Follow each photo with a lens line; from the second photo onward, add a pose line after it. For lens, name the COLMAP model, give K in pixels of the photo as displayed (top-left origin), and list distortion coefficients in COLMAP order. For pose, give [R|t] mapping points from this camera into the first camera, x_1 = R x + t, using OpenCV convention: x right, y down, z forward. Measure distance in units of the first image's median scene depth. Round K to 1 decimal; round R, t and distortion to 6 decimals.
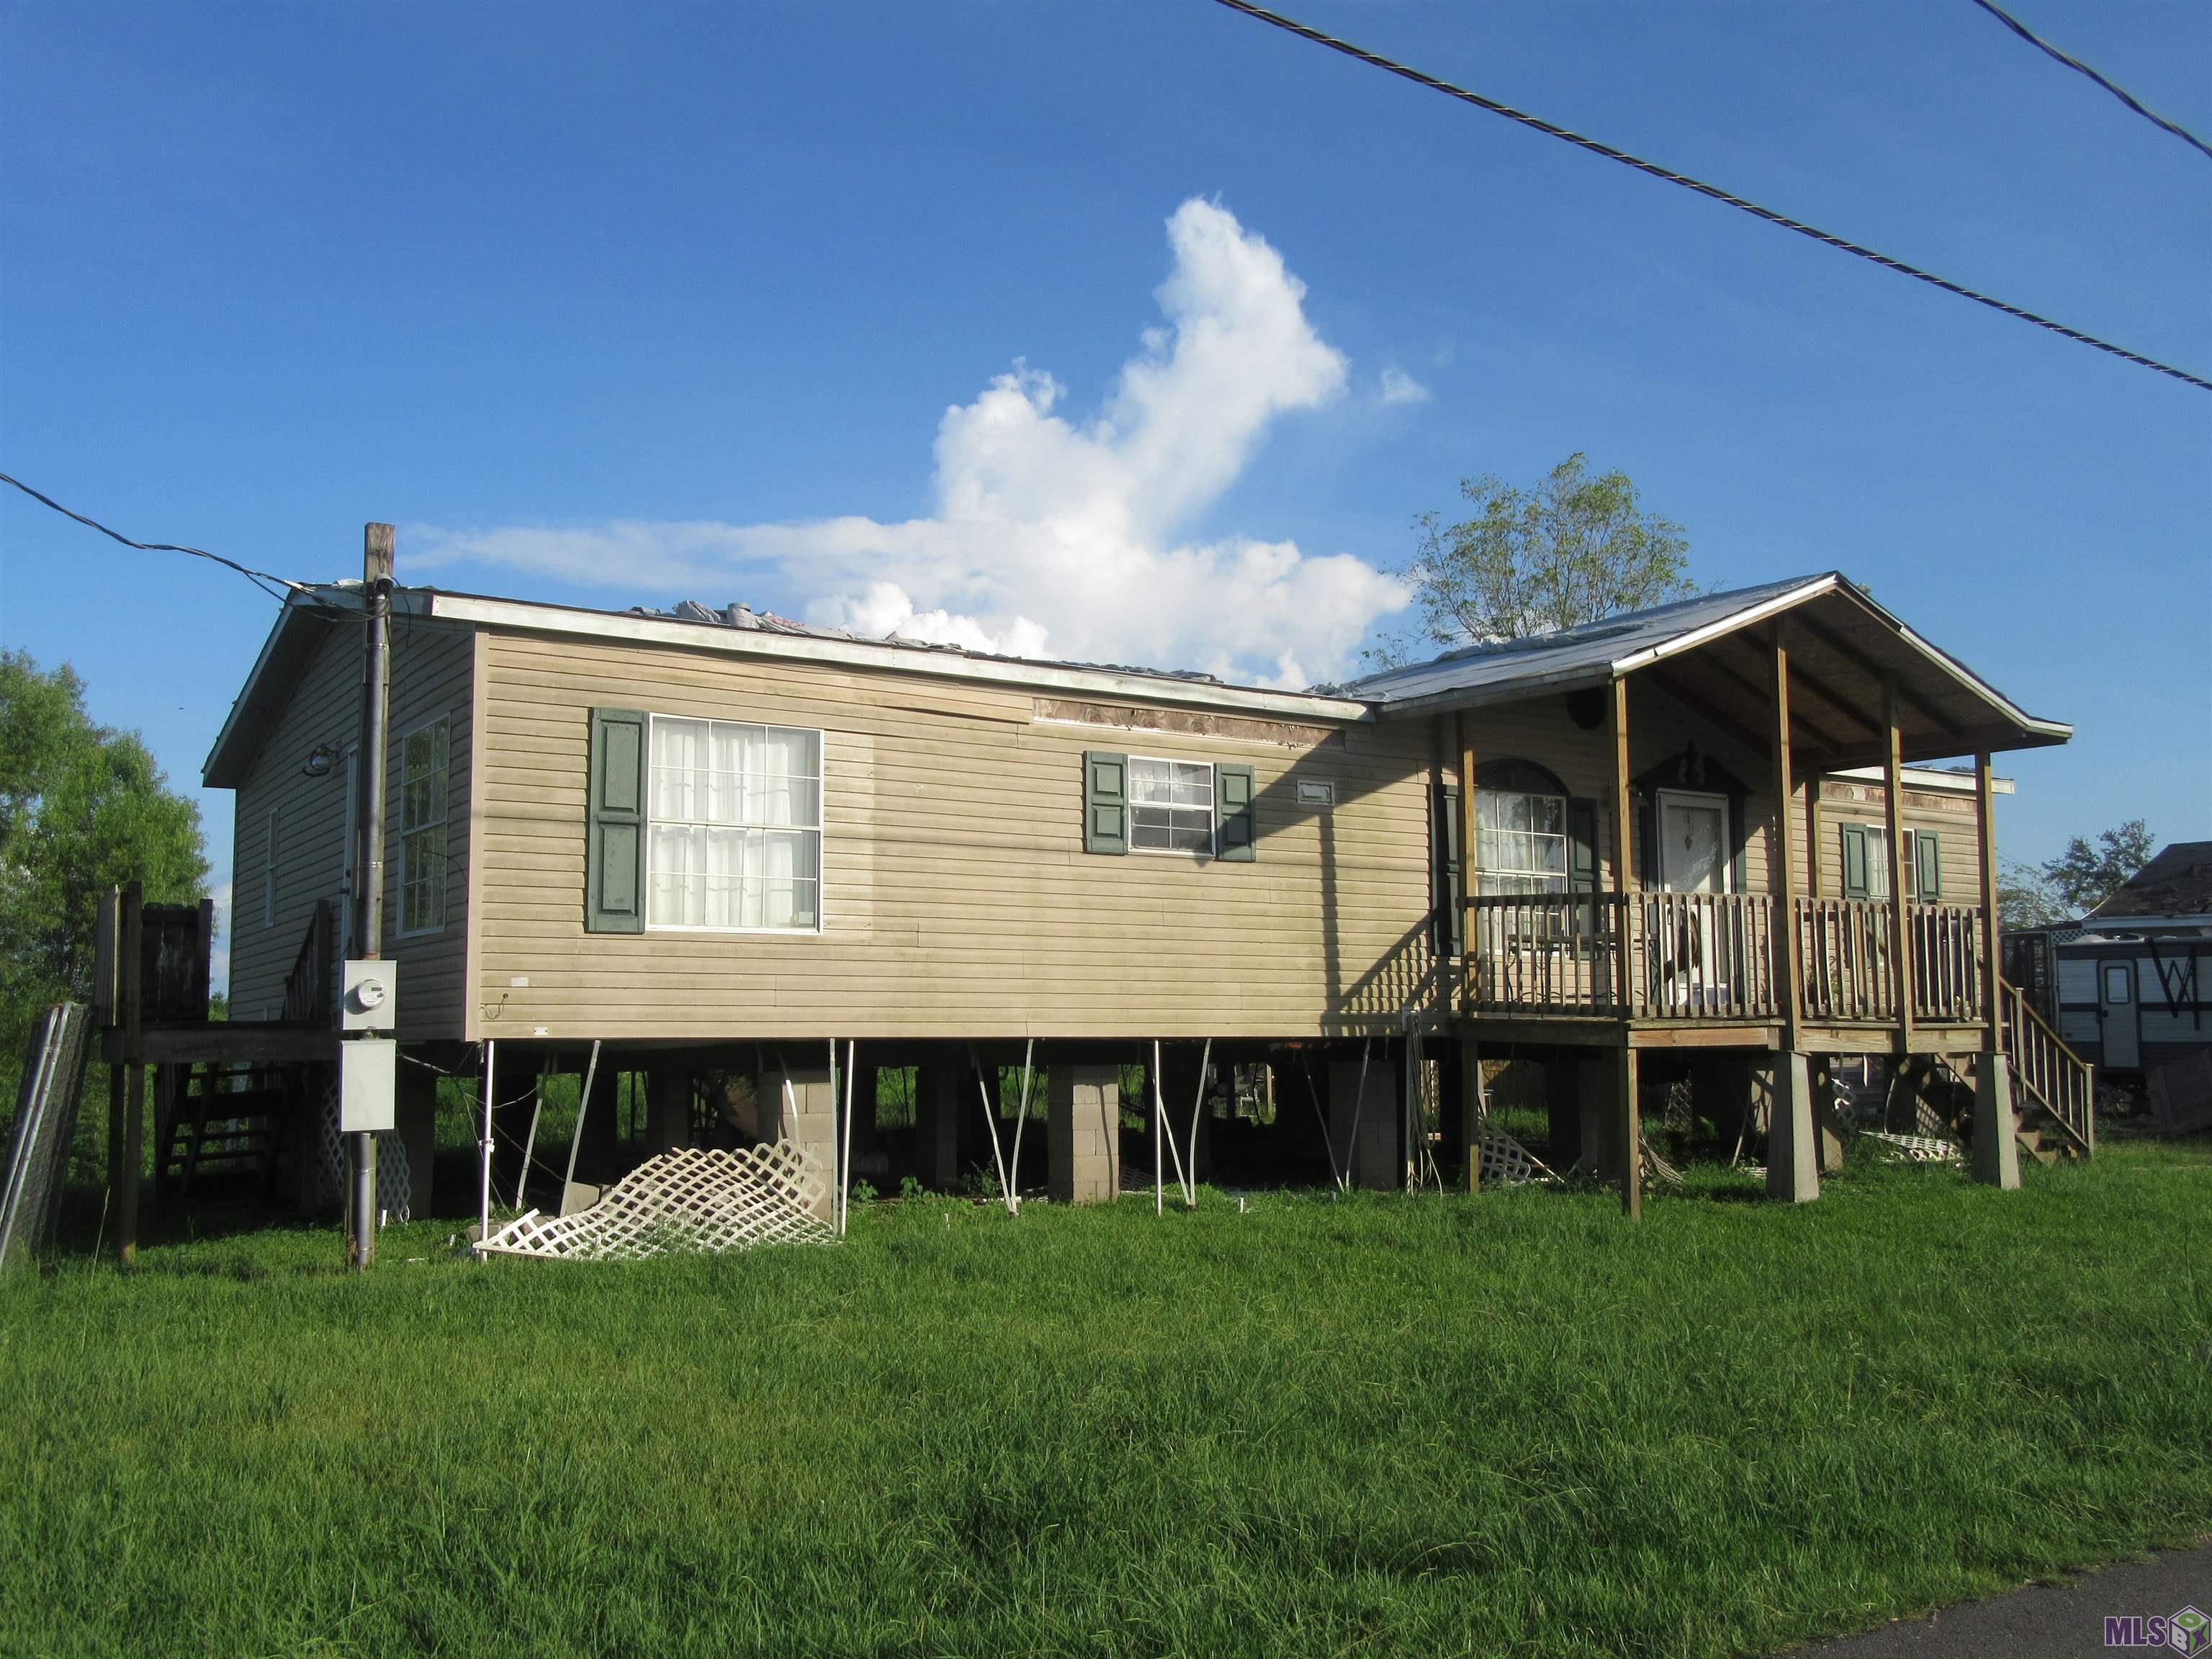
lens RADIAL K [[2111.7, 0, 1107.1], [0, 2111.7, 827.5], [0, 0, 1]] dist [0.011996, 0.001108]
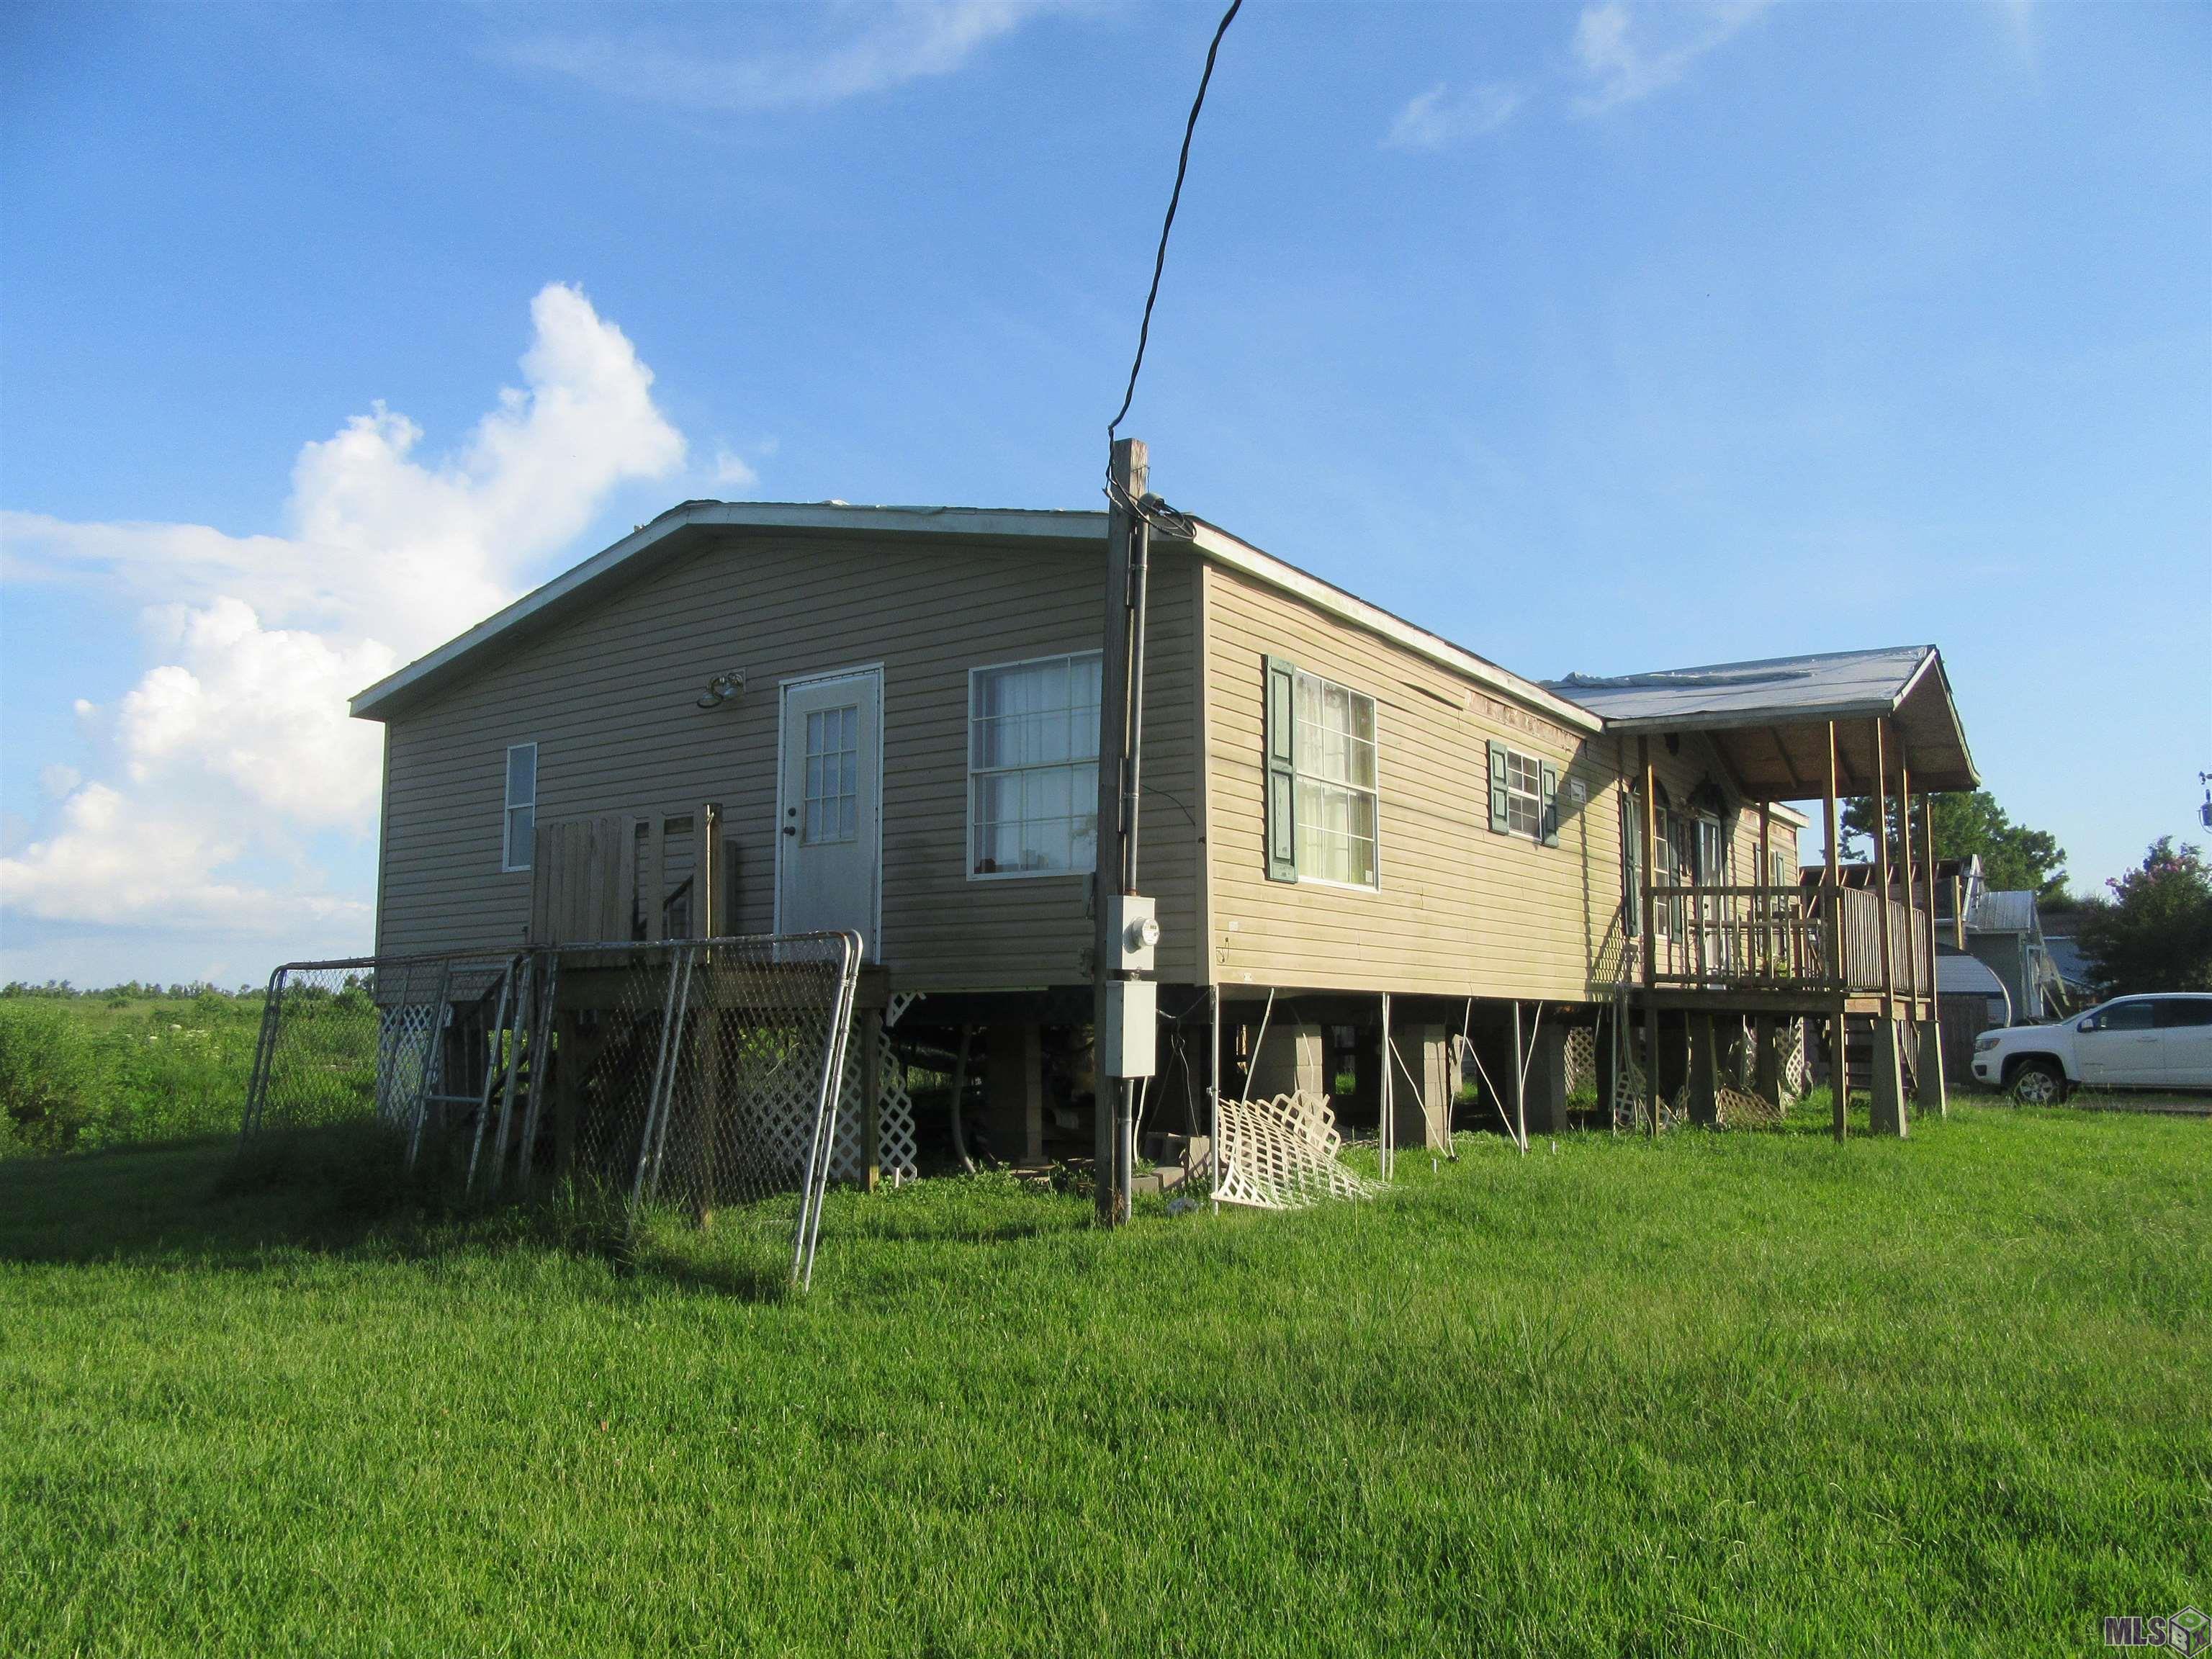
lens RADIAL K [[1787.6, 0, 1189.4], [0, 1787.6, 827.1], [0, 0, 1]] dist [-0.093091, 0.002800]
pose [[0.913226, 0.053851, 0.403879, -0.475699], [-0.047734, 0.998542, -0.025205, 0.036723], [-0.404648, 0.003739, 0.914465, 0.188146]]
